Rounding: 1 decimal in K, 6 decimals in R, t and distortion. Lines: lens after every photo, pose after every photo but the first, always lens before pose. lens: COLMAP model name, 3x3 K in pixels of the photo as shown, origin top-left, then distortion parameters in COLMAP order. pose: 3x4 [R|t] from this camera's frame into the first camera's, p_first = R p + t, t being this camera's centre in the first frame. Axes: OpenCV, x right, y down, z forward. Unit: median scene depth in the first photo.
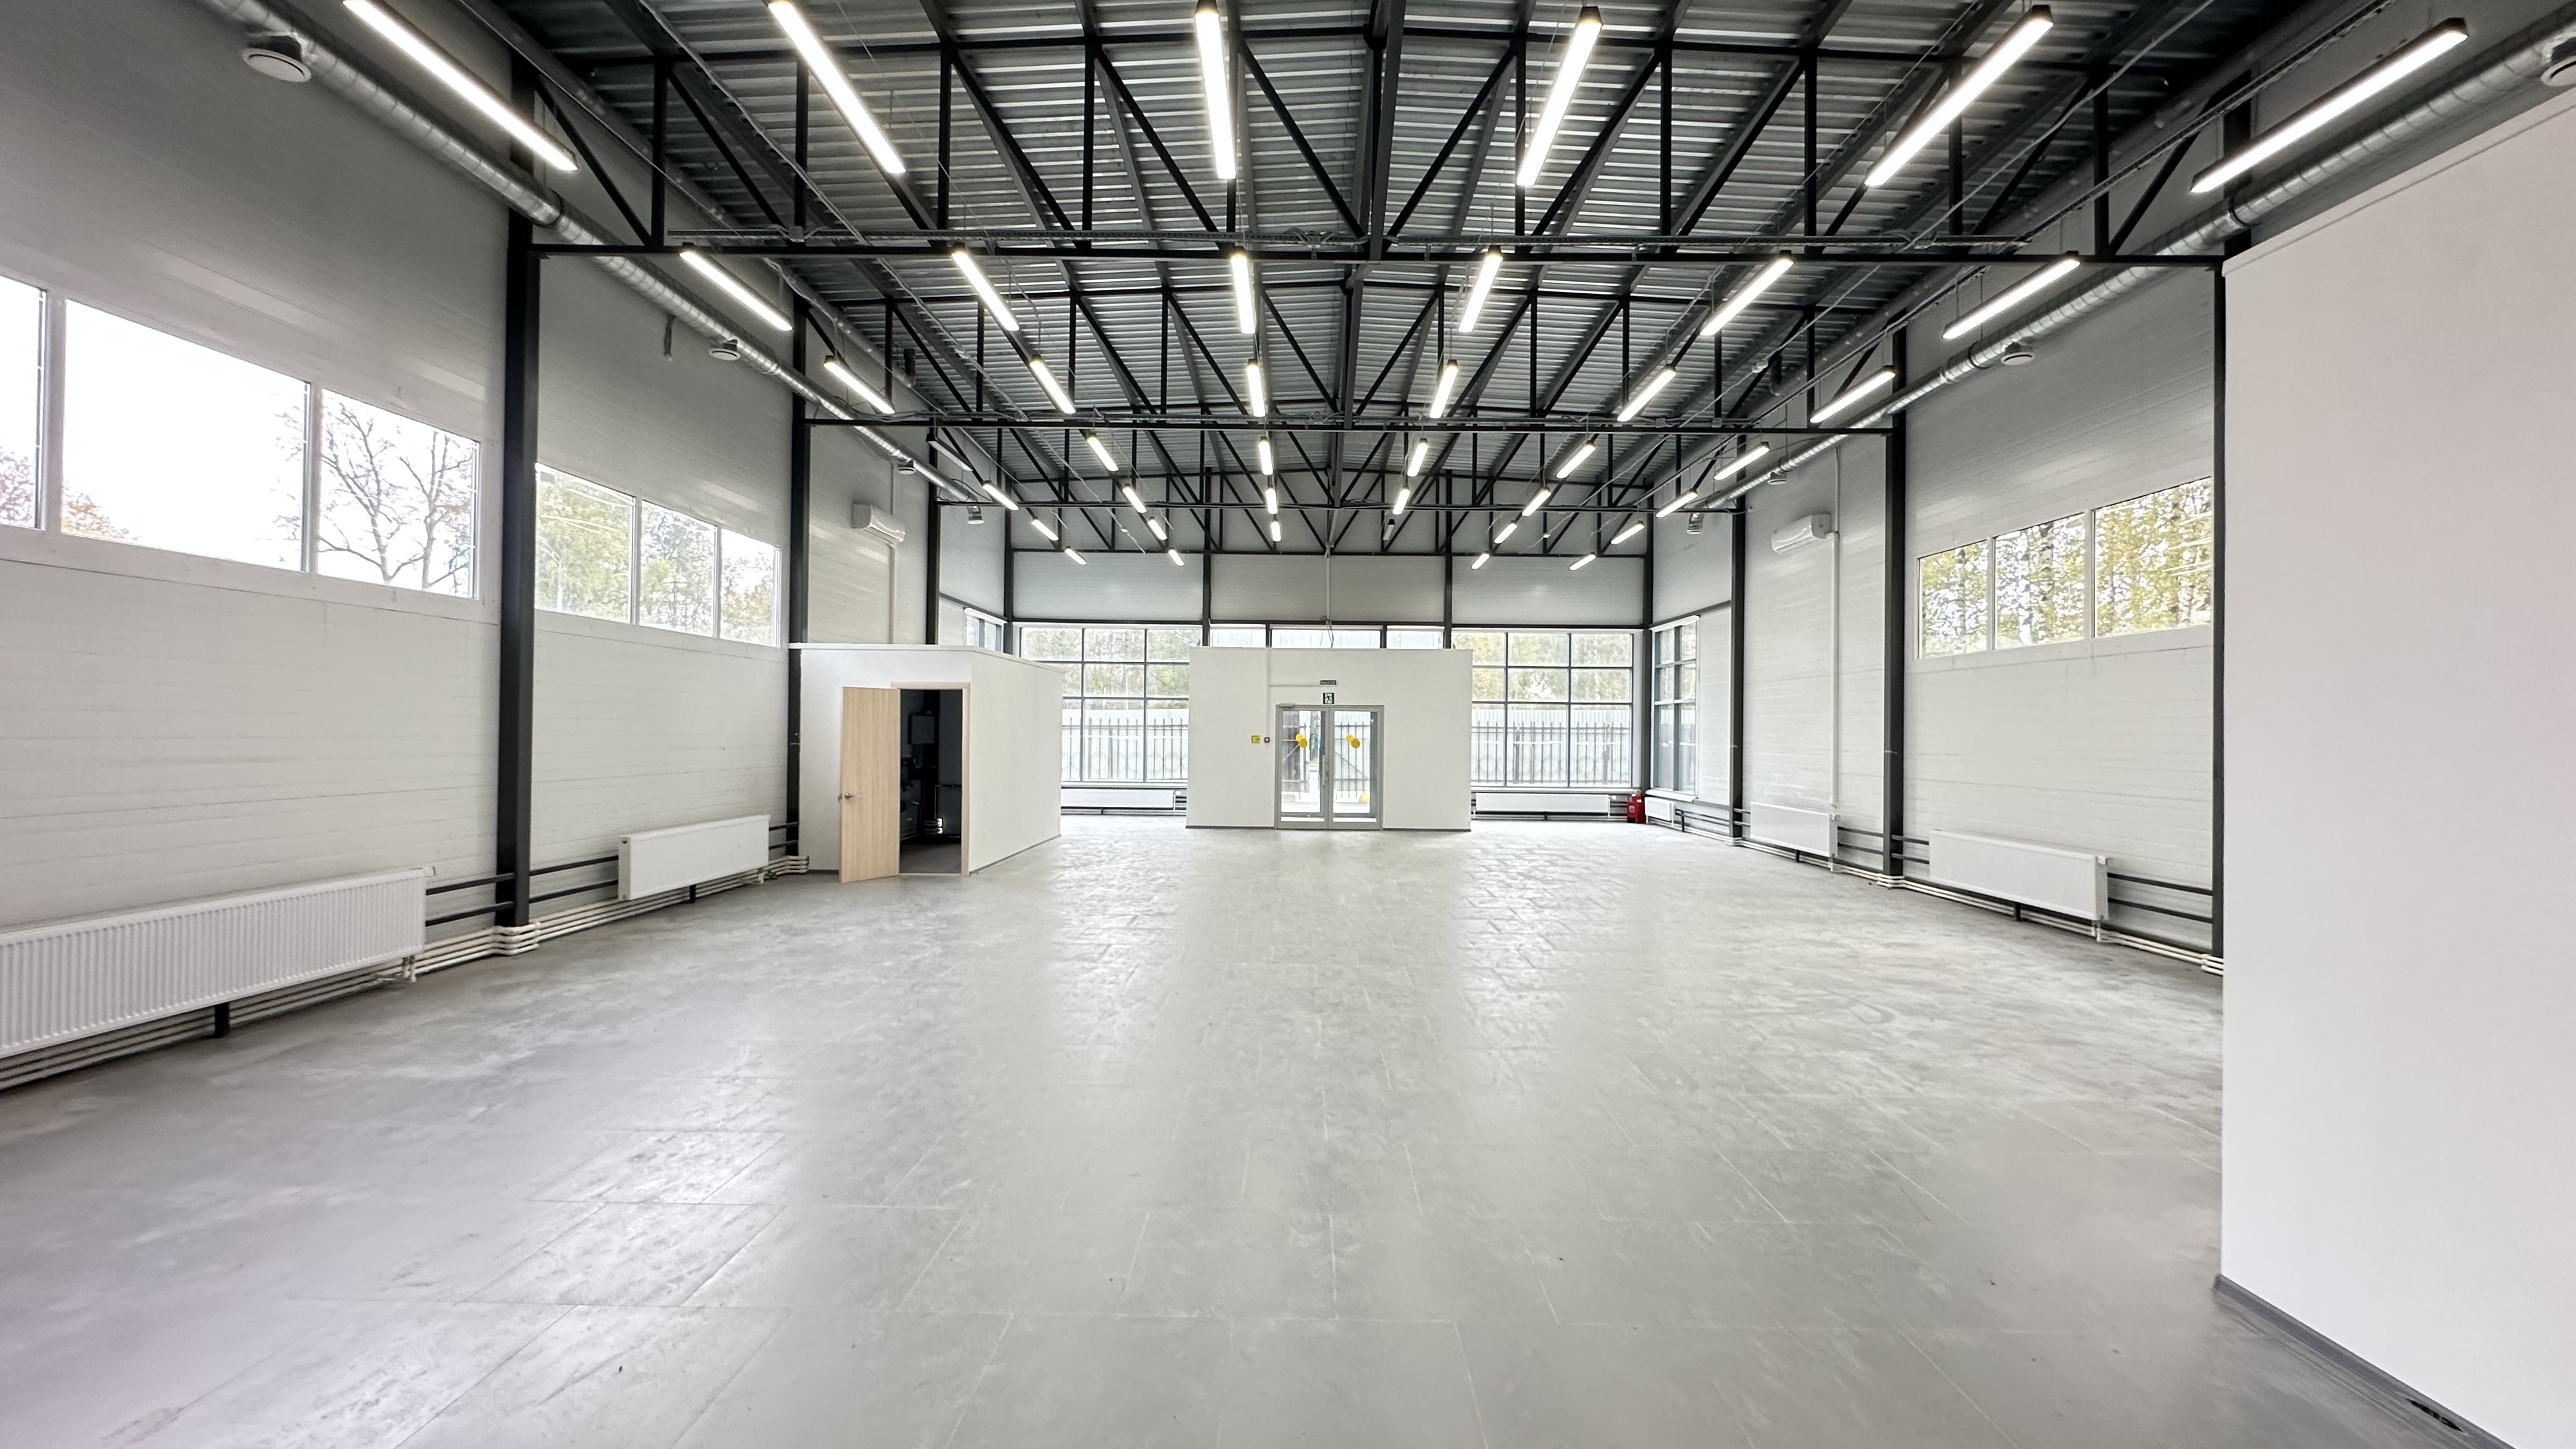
lens RADIAL K [[1025.9, 0, 1293.2], [0, 1025.9, 720.4], [0, 0, 1]] dist [-0.006887, 0.002026]
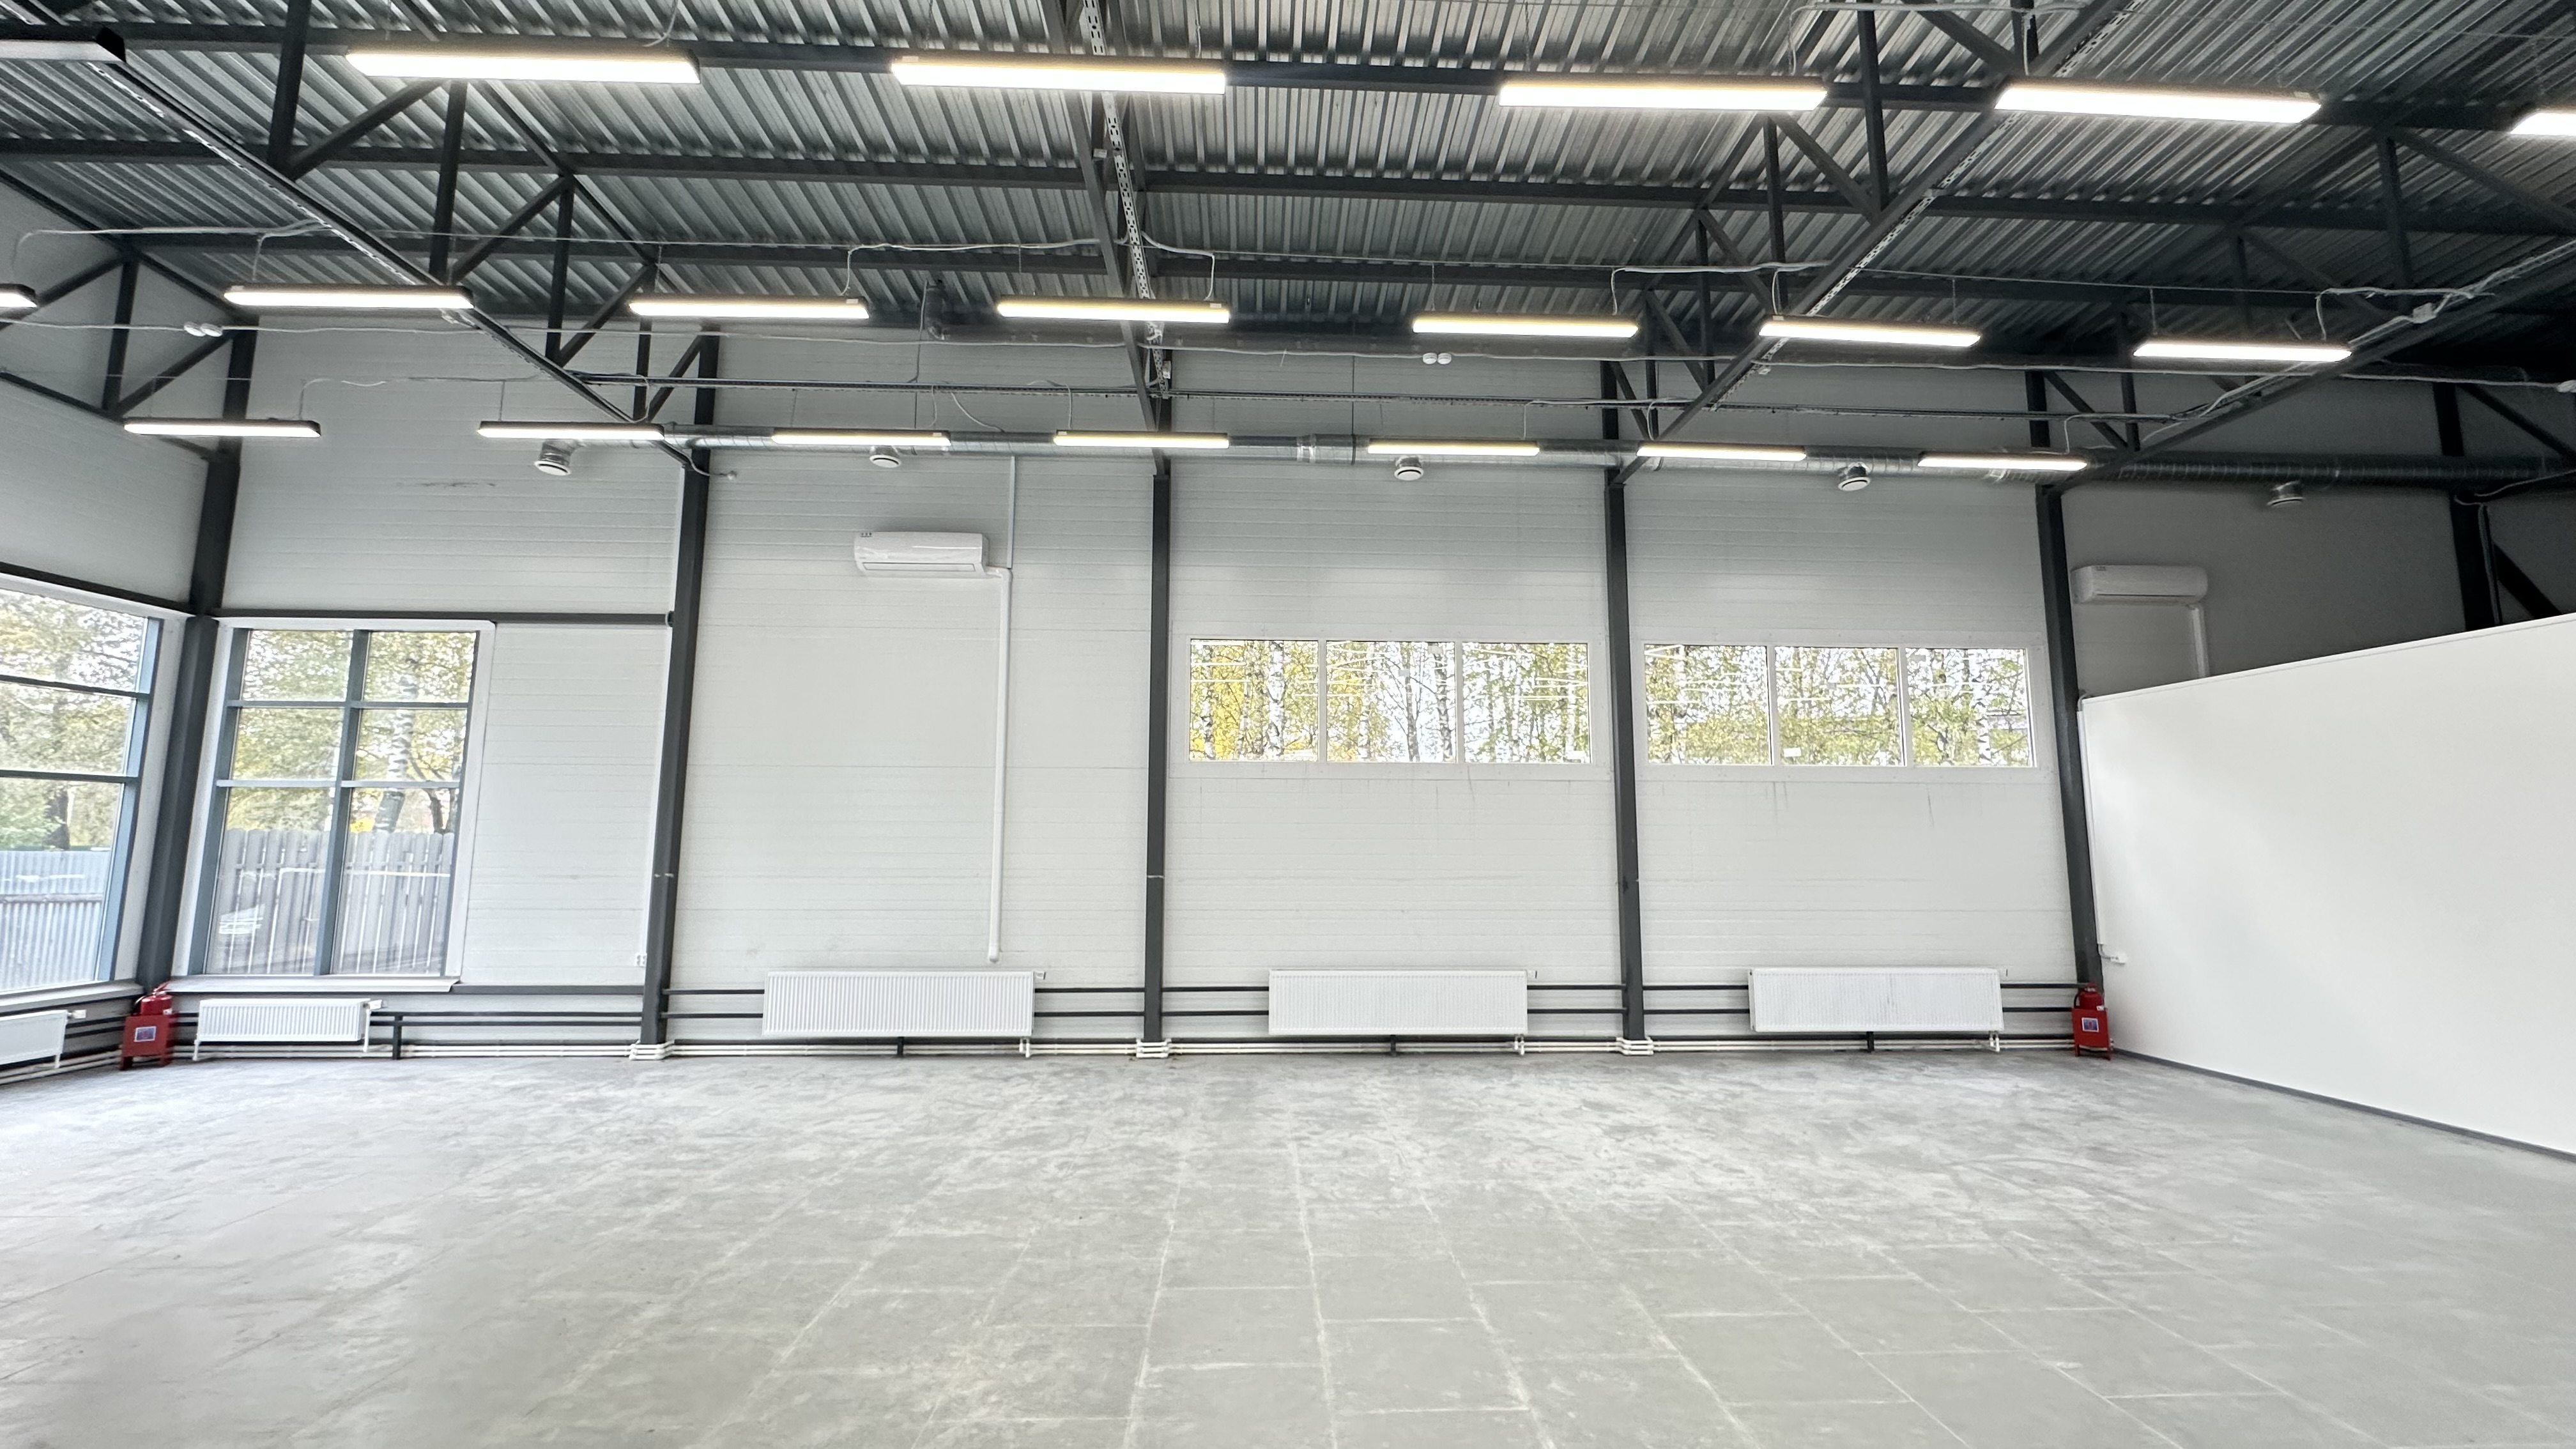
lens RADIAL K [[1025.9, 0, 1286.9], [0, 1025.9, 719.4], [0, 0, 1]] dist [-0.006887, 0.002026]
pose [[-0.048593, 0.135186, 0.989628, -0.182256], [-0.012954, 0.990630, -0.135959, 0.016471], [-0.998735, -0.019427, -0.046387, 0.867360]]
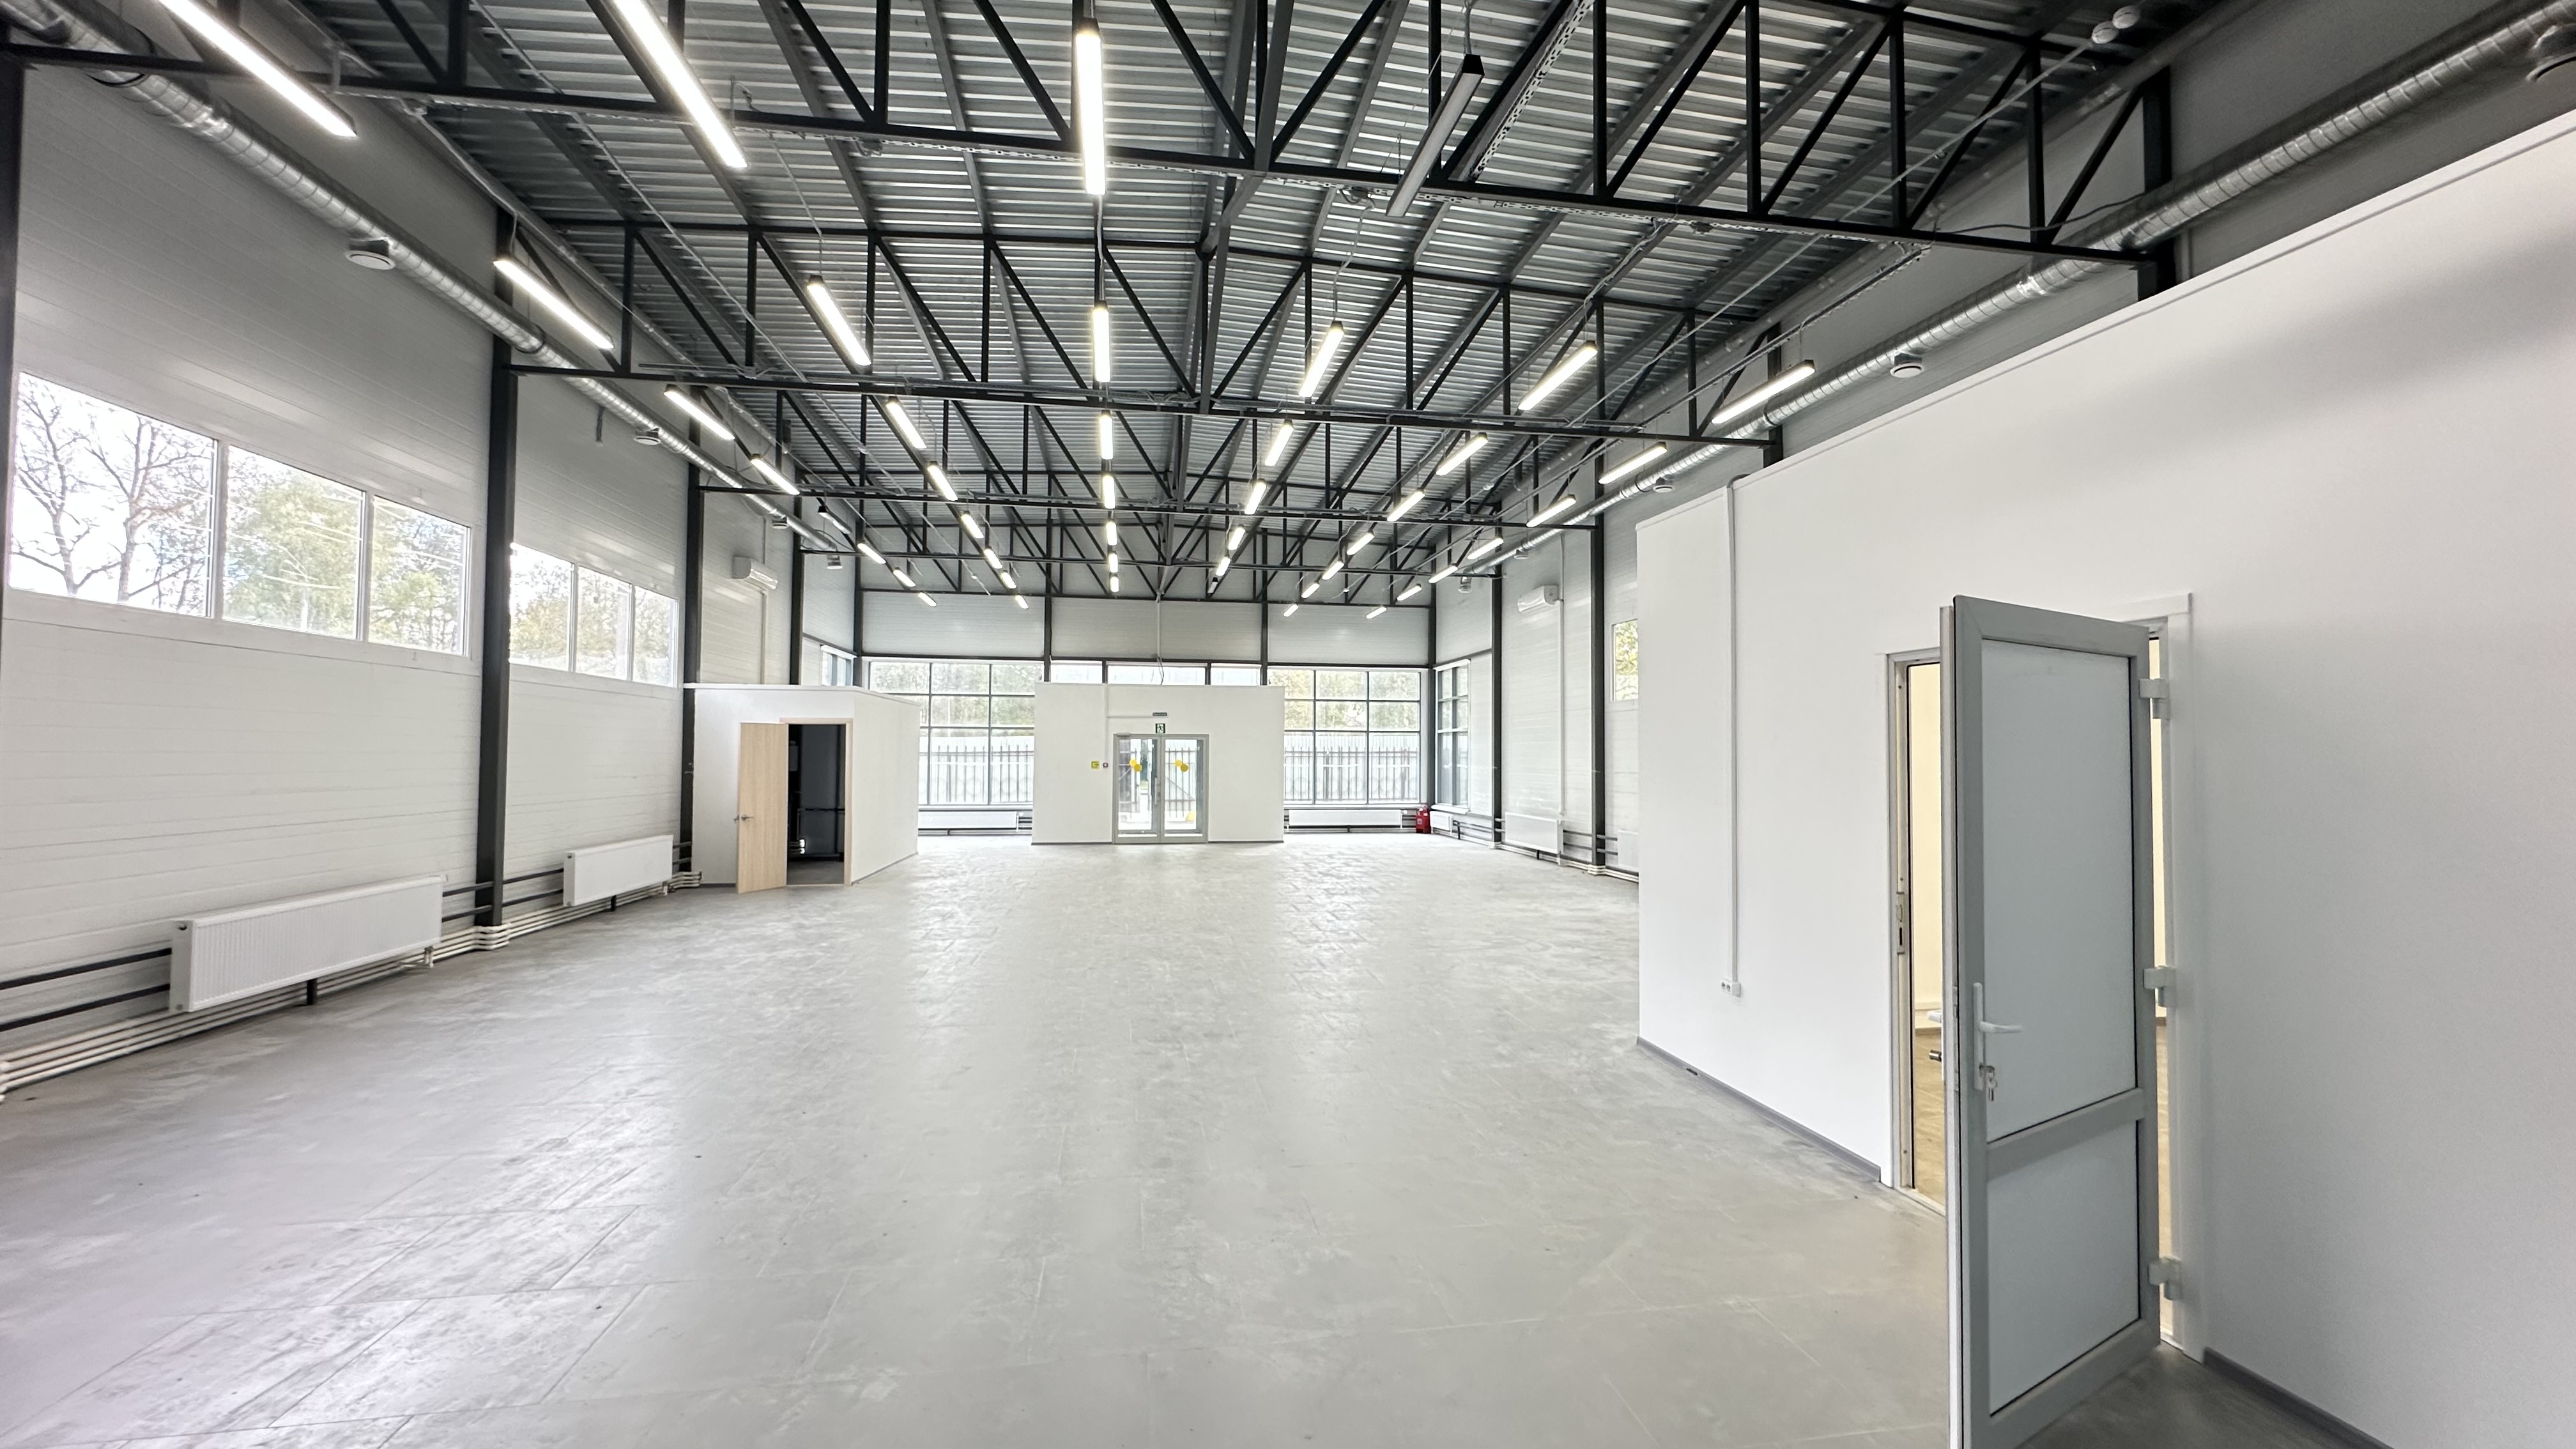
lens RADIAL K [[1025.9, 0, 1293.2], [0, 1025.9, 718.1], [0, 0, 1]] dist [-0.006887, 0.002026]
pose [[0.985171, -0.000017, 0.171576, -0.021729], [0.004301, 0.999688, -0.024599, -0.006129], [-0.171522, 0.024972, 0.984864, -0.210158]]
